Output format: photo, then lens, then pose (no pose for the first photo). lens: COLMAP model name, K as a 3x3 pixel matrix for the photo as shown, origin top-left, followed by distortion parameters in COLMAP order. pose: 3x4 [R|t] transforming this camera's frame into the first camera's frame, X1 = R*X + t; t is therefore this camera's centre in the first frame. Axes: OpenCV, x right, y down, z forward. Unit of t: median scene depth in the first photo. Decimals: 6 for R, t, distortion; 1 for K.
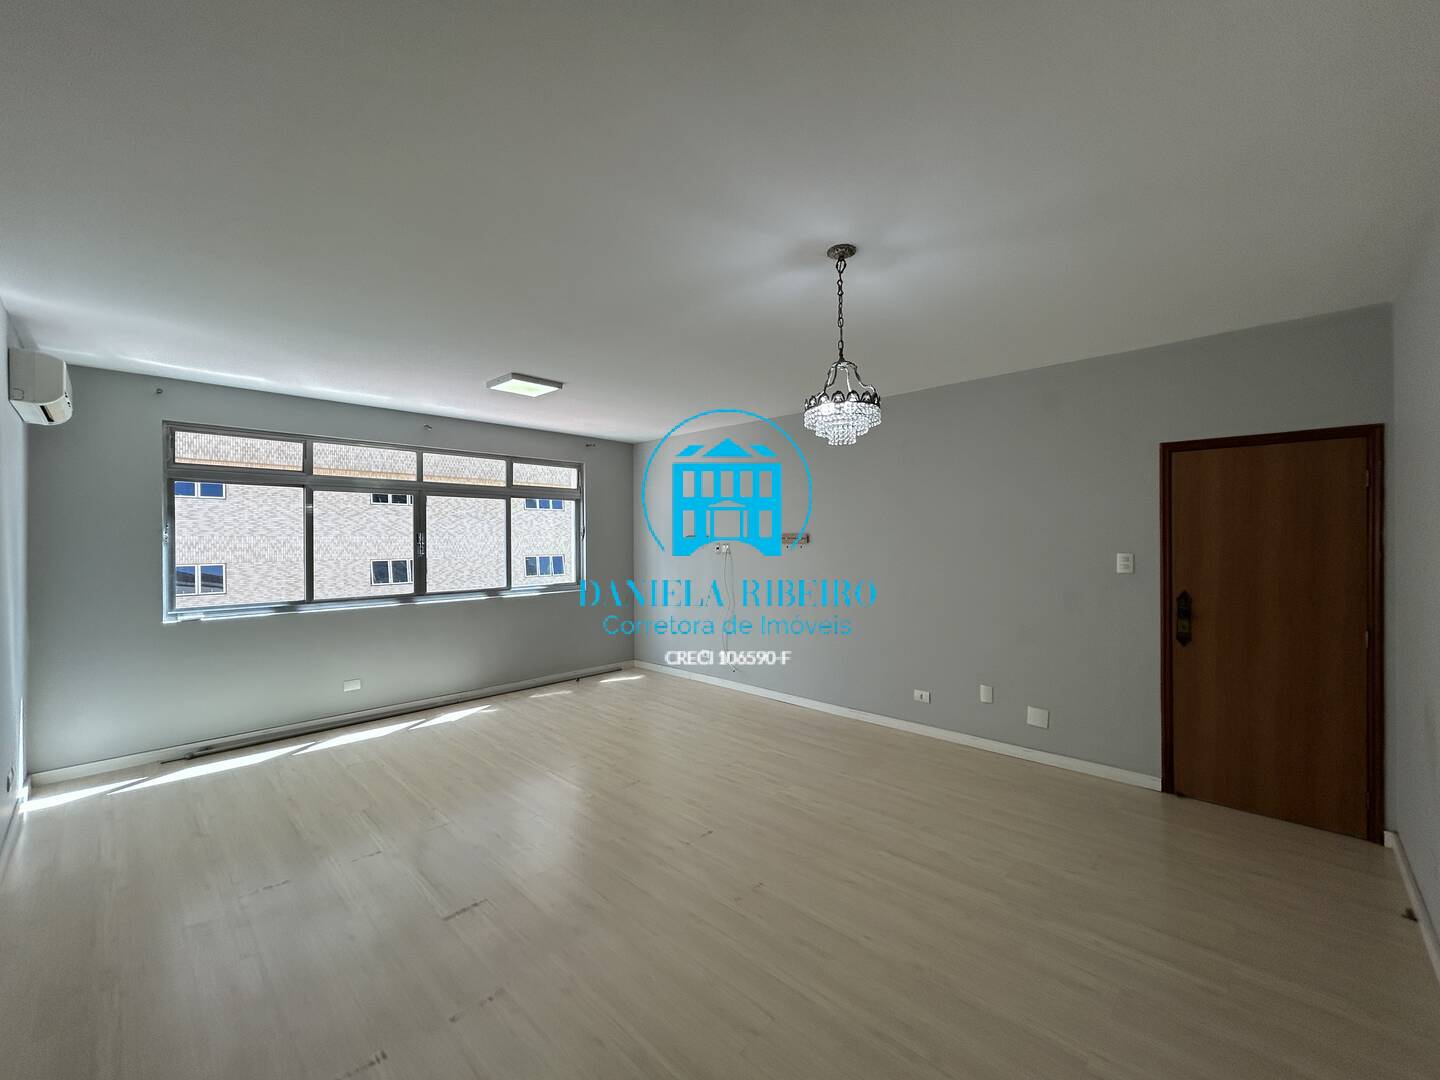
lens RADIAL K [[585.8, 0, 718.3], [0, 585.8, 541.3], [0, 0, 1]] dist [-0.001652, 0.001423]
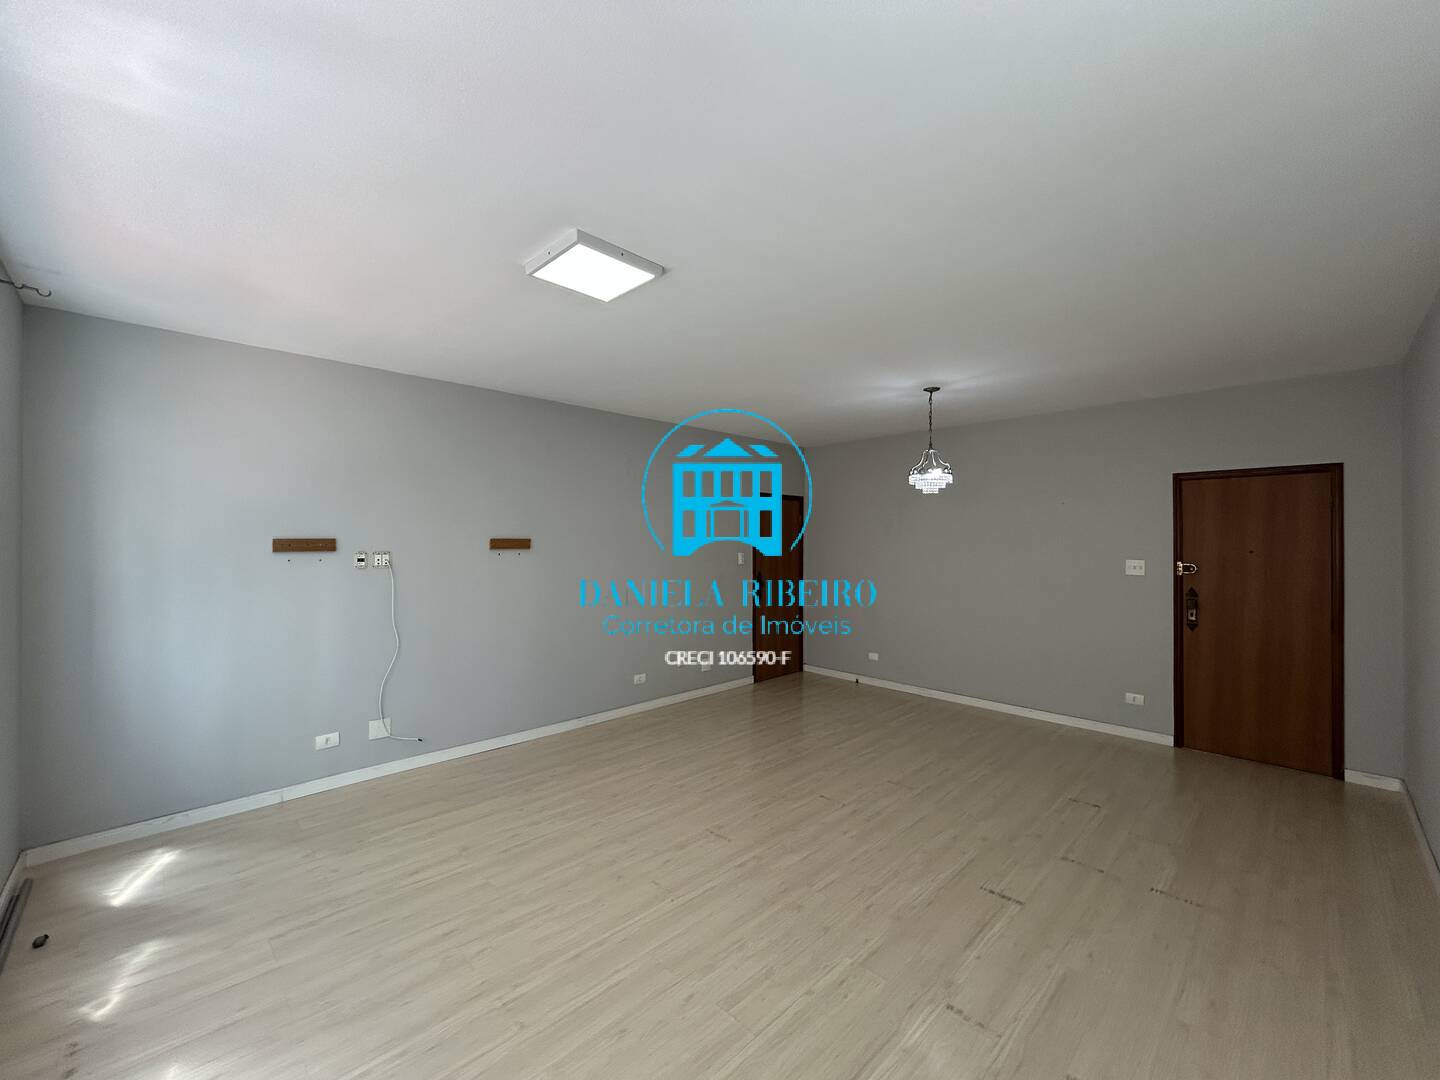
lens RADIAL K [[585.8, 0, 728.7], [0, 585.8, 541.8], [0, 0, 1]] dist [-0.001652, 0.001423]
pose [[0.019919, 0.003287, 0.999796, -0.812991], [0.003070, 0.999990, -0.003348, -0.004858], [-0.999797, 0.003137, 0.019909, 0.795975]]
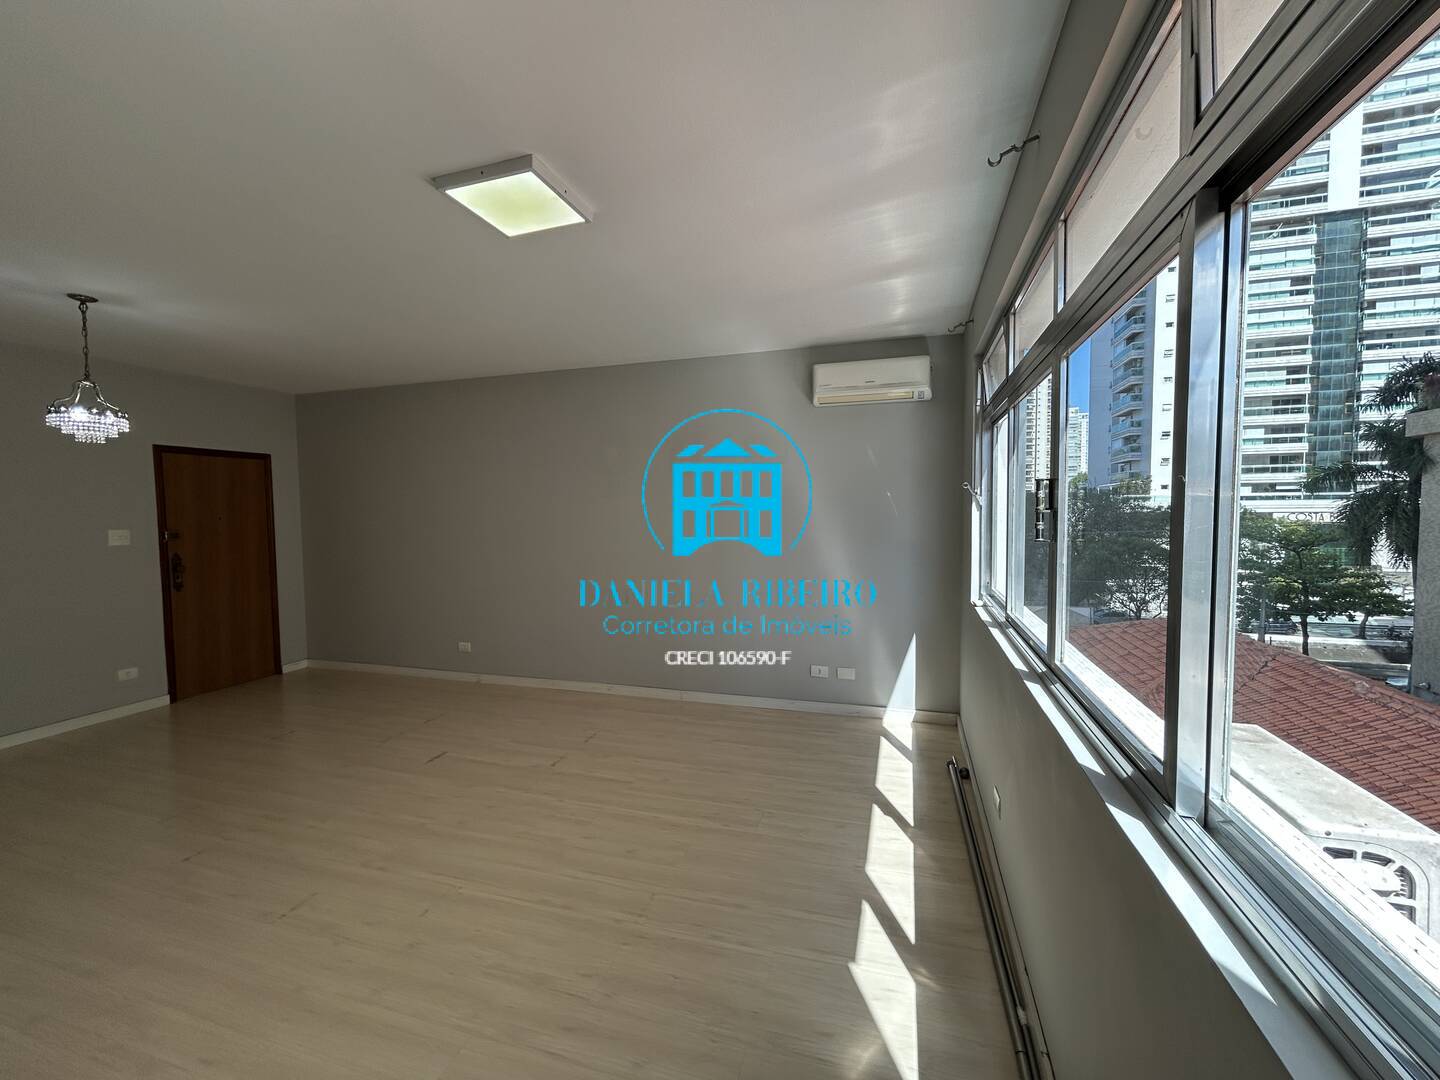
lens RADIAL K [[585.8, 0, 715.0], [0, 585.8, 544.2], [0, 0, 1]] dist [-0.001652, 0.001423]
pose [[-0.895816, 0.041200, -0.442511, -0.232822], [0.013973, 0.997813, 0.064614, 0.000699], [0.444205, 0.051699, -0.894432, 1.417312]]
